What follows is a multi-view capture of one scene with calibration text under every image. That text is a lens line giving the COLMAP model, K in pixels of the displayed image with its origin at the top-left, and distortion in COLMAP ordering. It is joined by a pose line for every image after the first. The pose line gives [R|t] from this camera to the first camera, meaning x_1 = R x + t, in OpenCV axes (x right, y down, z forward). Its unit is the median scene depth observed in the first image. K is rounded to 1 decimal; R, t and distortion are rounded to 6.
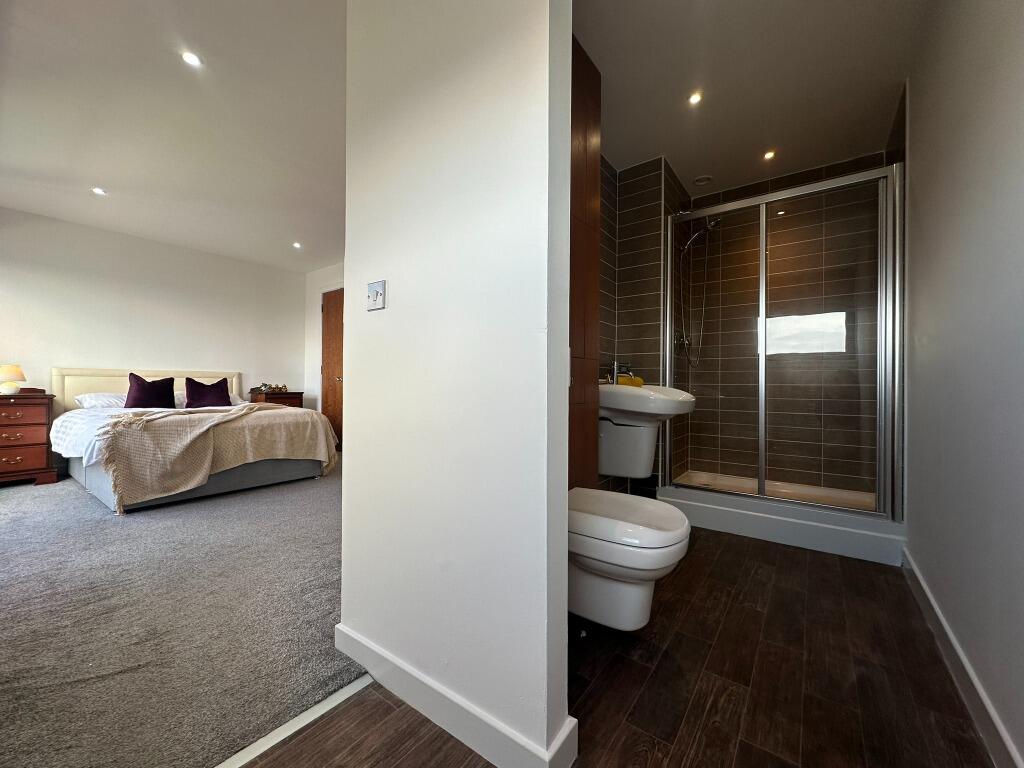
lens RADIAL K [[407.8, 0, 512.0], [0, 407.8, 384.0], [0, 0, 1]] dist [-0.001022, 0.000305]
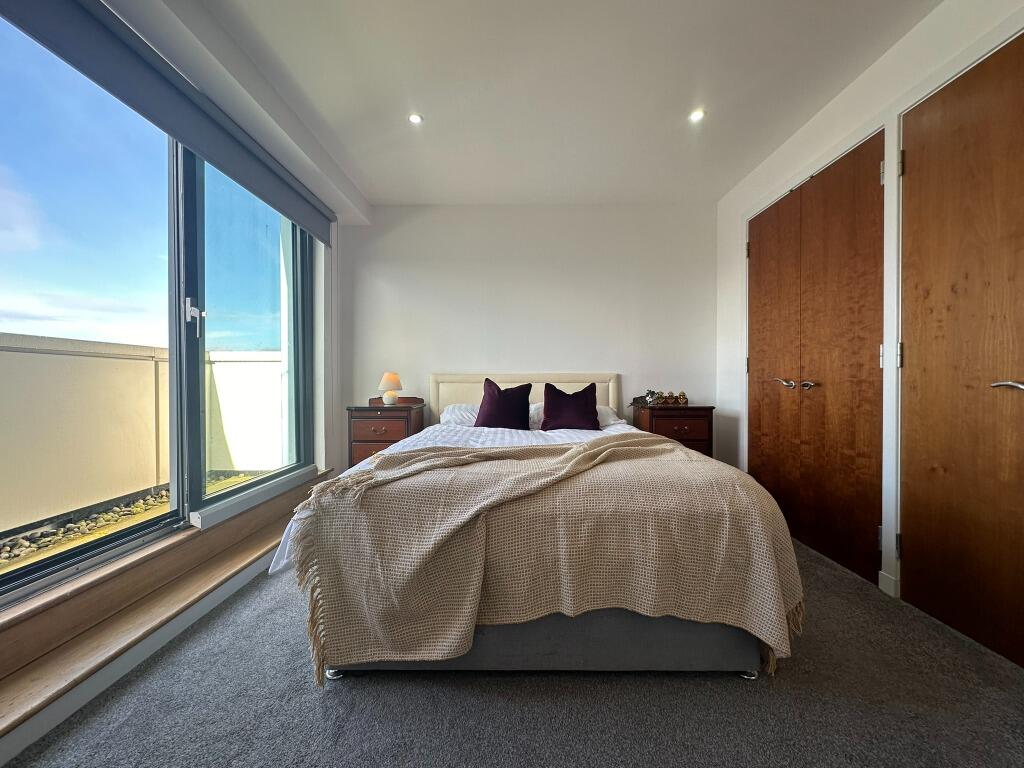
lens RADIAL K [[407.8, 0, 512.0], [0, 407.8, 384.0], [0, 0, 1]] dist [-0.001022, 0.000305]
pose [[0.588688, -0.001835, -0.808359, -0.311777], [0.005414, 0.999984, 0.001673, -0.018137], [0.808343, -0.005362, 0.588688, 0.626623]]
